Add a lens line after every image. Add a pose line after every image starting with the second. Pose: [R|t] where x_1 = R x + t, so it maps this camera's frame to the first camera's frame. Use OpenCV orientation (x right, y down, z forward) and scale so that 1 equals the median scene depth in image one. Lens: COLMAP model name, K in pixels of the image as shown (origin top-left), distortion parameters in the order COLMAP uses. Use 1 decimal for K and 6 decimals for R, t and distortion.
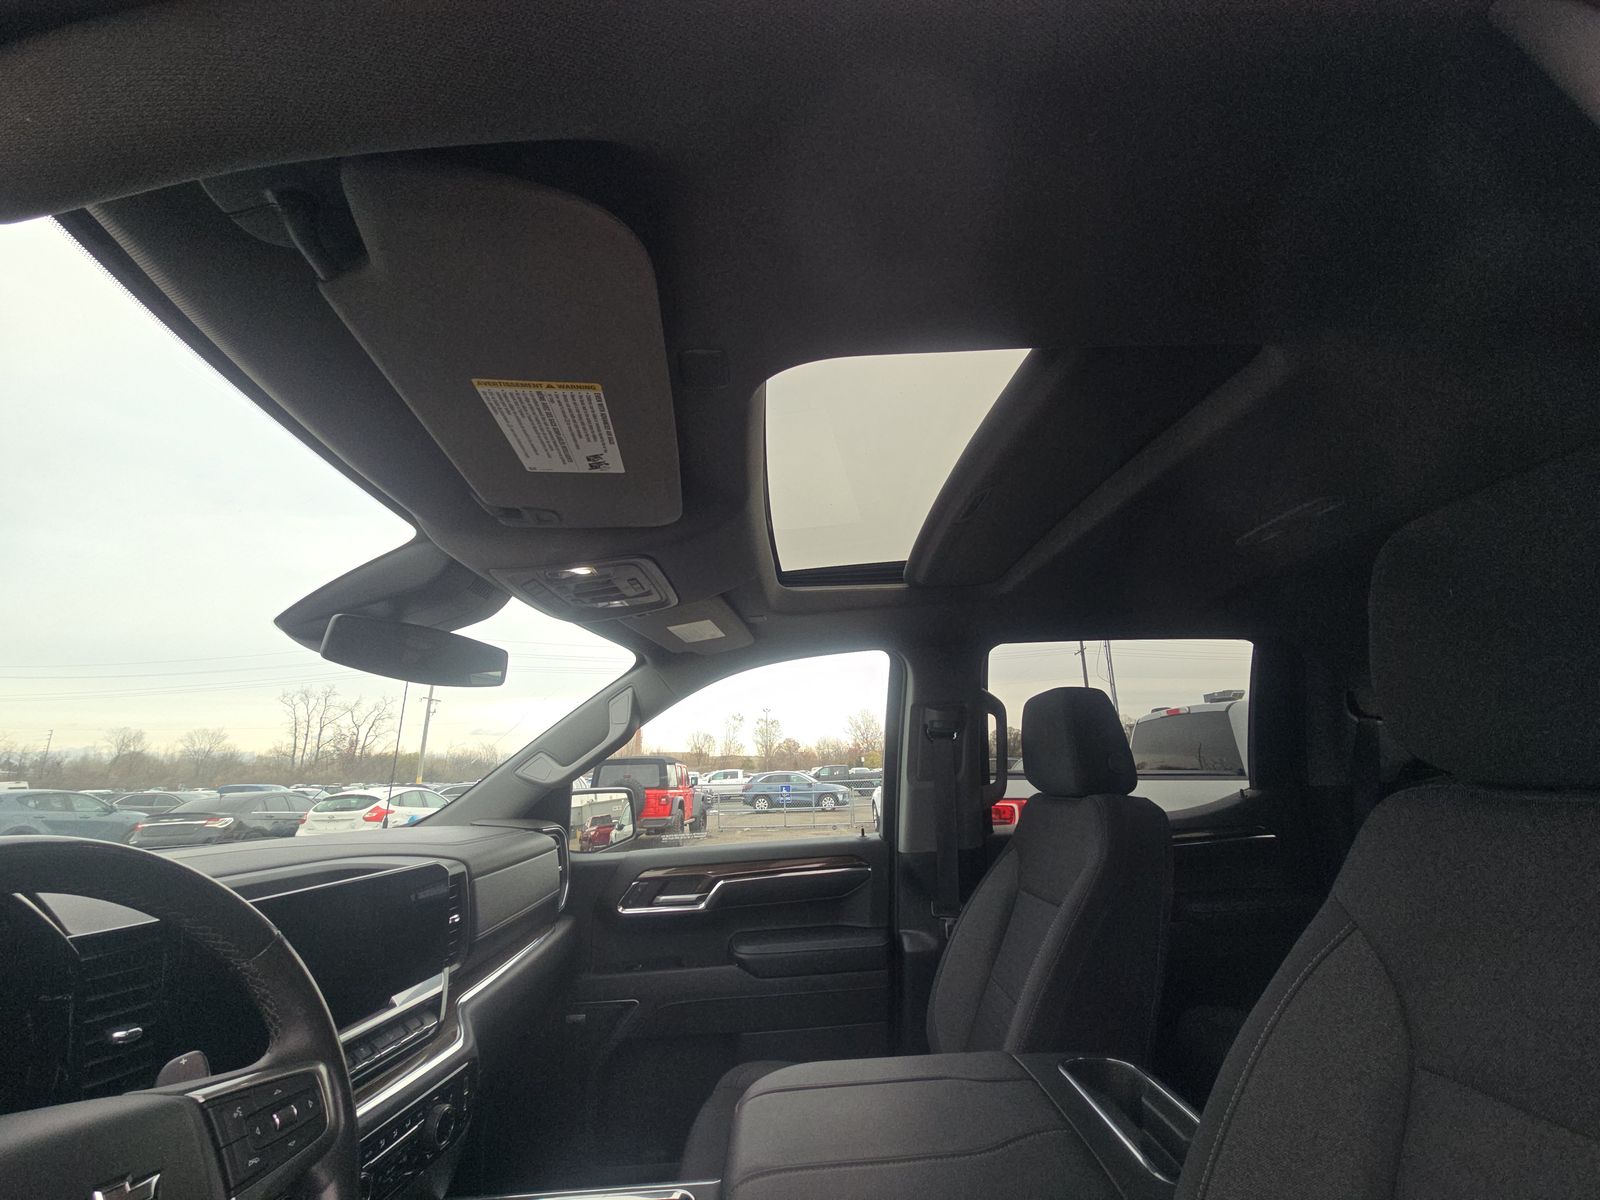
lens RADIAL K [[649.1, 0, 804.2], [0, 649.1, 591.5], [0, 0, 1]] dist [0.005642, -0.004564]
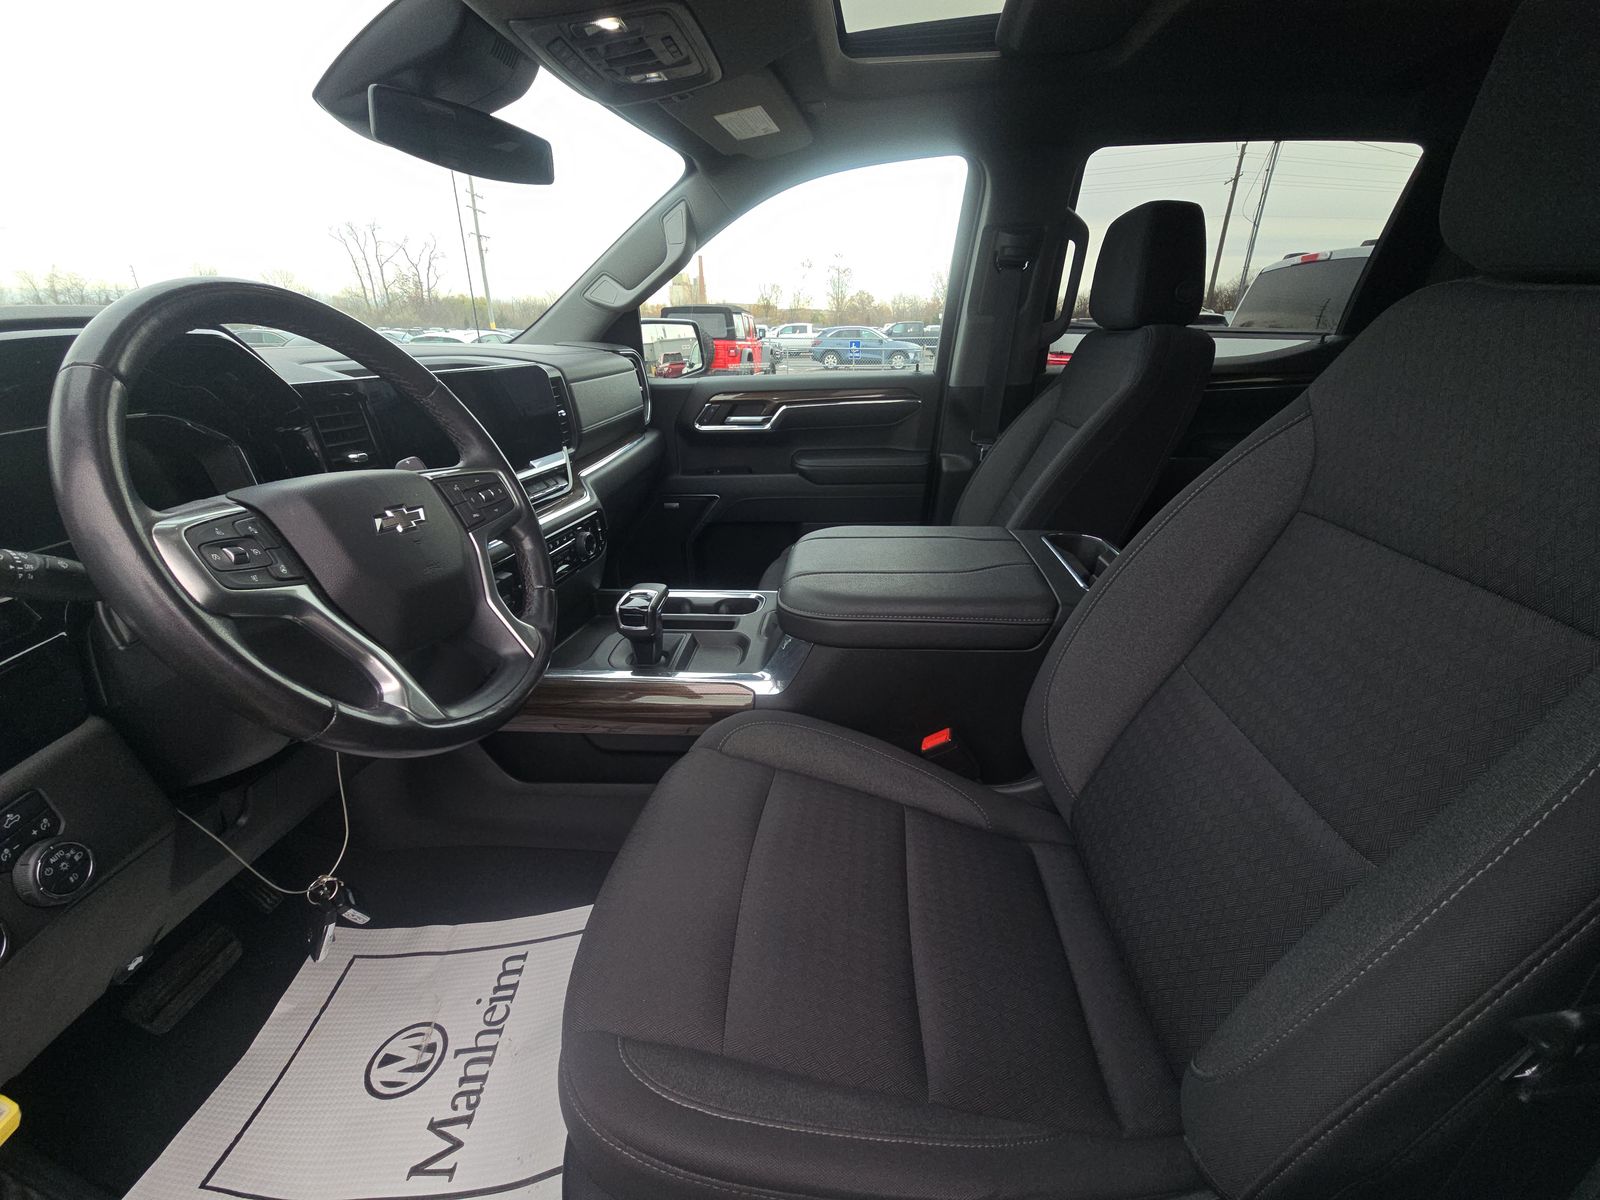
lens RADIAL K [[649.1, 0, 805.2], [0, 649.1, 602.3], [0, 0, 1]] dist [0.005642, -0.004564]
pose [[0.994540, 0.063448, -0.082857, 0.030815], [0.001762, 0.783638, 0.621215, 0.024609], [0.104345, -0.617969, 0.779247, -0.097913]]
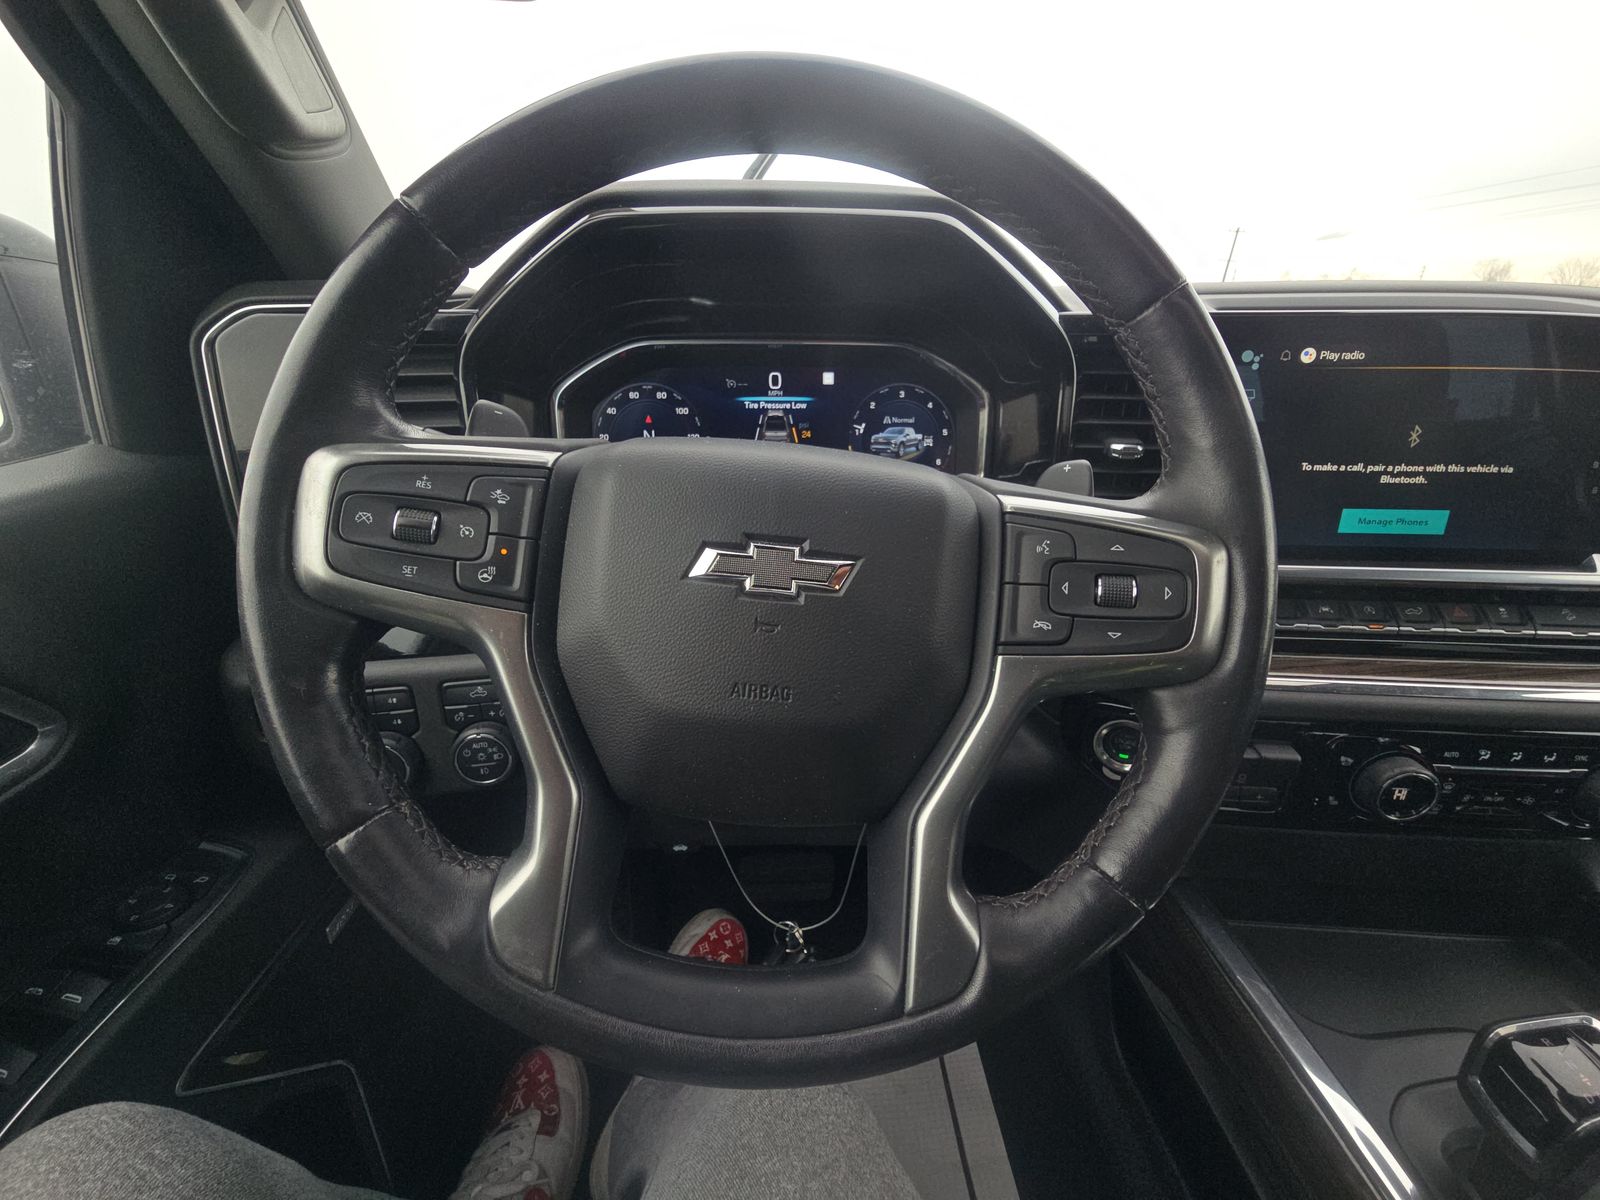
lens RADIAL K [[649.1, 0, 790.1], [0, 649.1, 591.3], [0, 0, 1]] dist [0.005642, -0.004564]
pose [[0.013617, 0.397919, -0.917319, -0.106998], [0.268705, 0.882202, 0.386675, 0.195949], [0.963126, -0.251754, -0.094909, 0.297801]]
